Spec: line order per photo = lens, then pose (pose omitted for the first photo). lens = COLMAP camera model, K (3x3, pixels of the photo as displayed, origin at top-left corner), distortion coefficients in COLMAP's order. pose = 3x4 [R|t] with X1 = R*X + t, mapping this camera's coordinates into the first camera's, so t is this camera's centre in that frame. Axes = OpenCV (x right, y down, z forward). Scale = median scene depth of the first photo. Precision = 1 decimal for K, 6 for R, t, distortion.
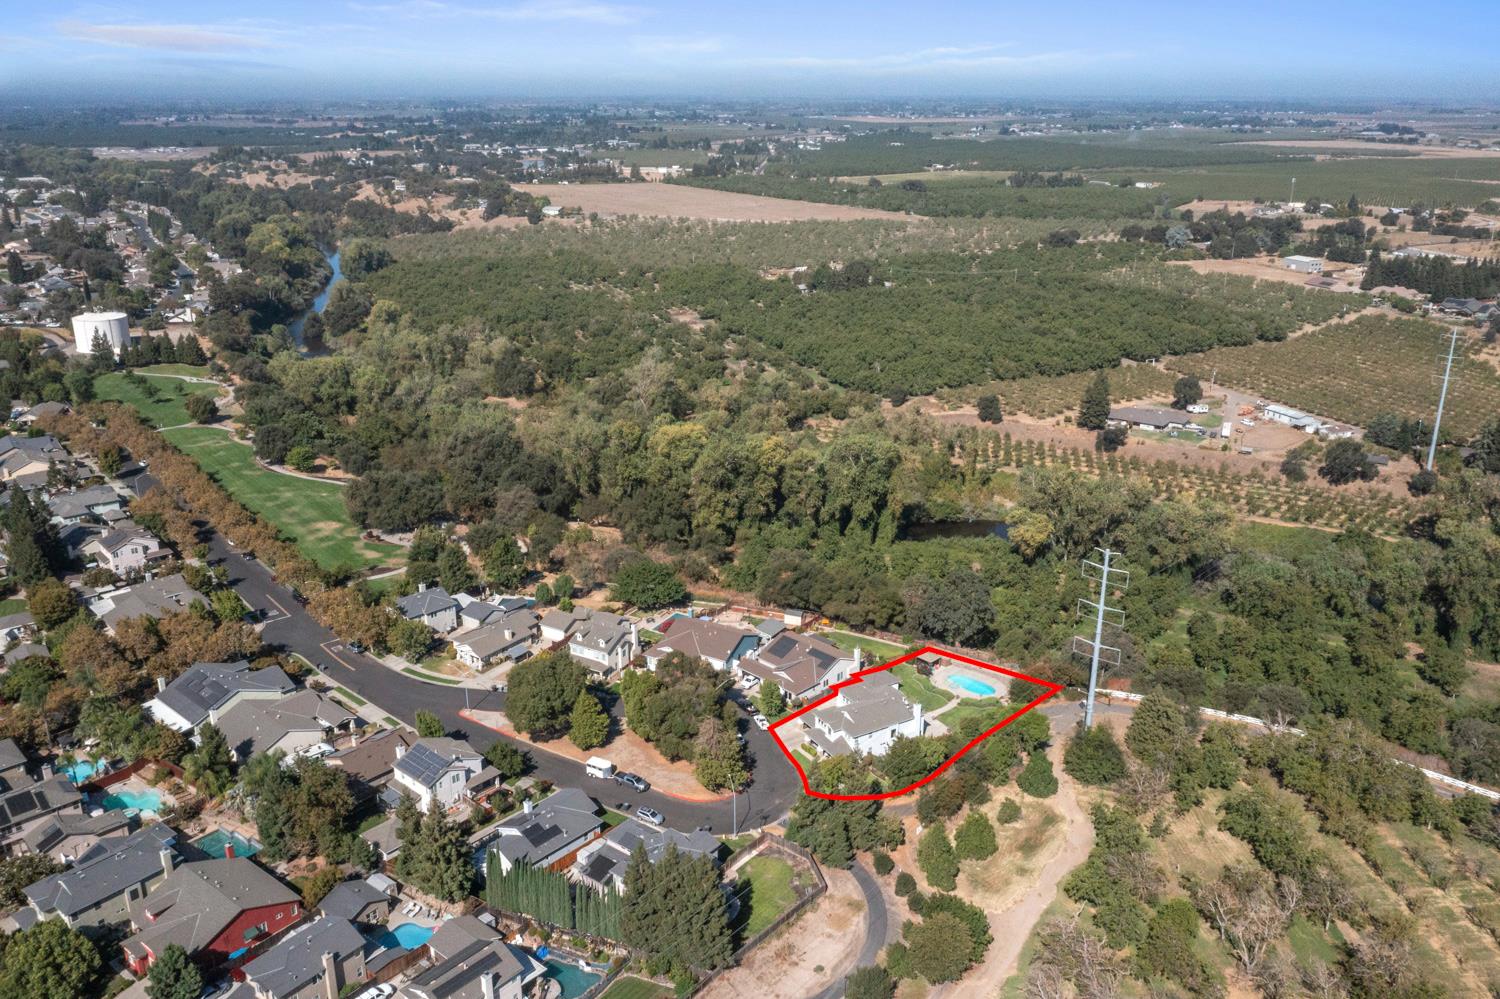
lens RADIAL K [[1222.4, 0, 746.5], [0, 1222.4, 498.0], [0, 0, 1]] dist [-0.002394, -0.003626]
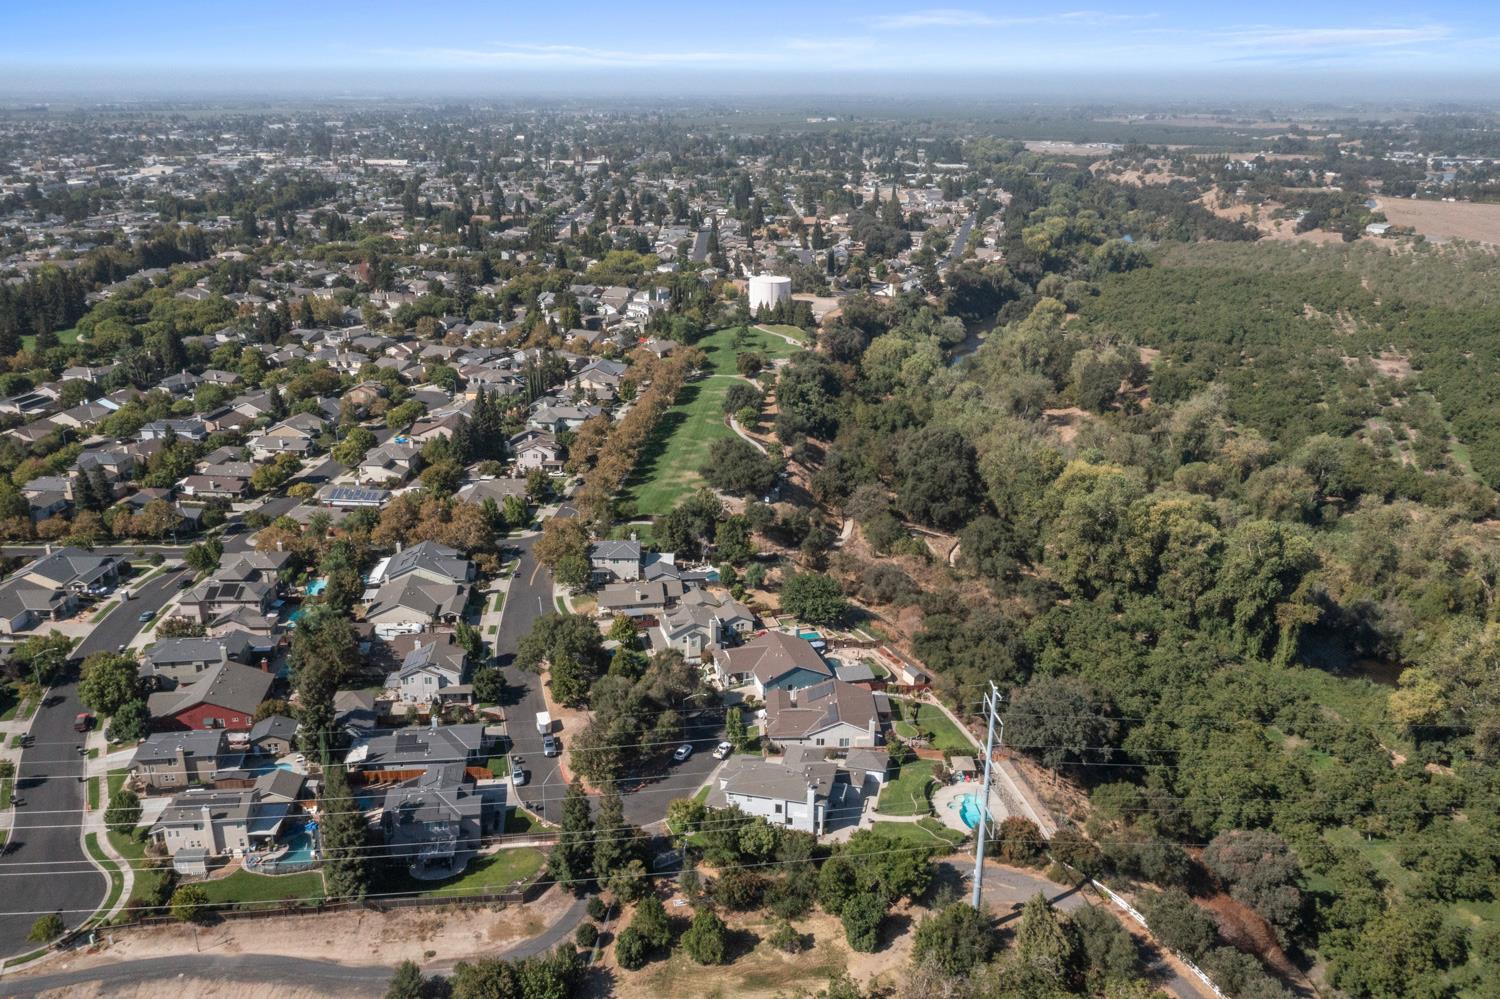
lens RADIAL K [[1222.4, 0, 749.9], [0, 1222.4, 501.9], [0, 0, 1]] dist [-0.002394, -0.003626]
pose [[0.703724, 0.231267, -0.671779, 0.158693], [-0.229799, 0.968804, 0.092794, -0.024553], [0.672283, 0.089073, 0.734916, 0.076842]]
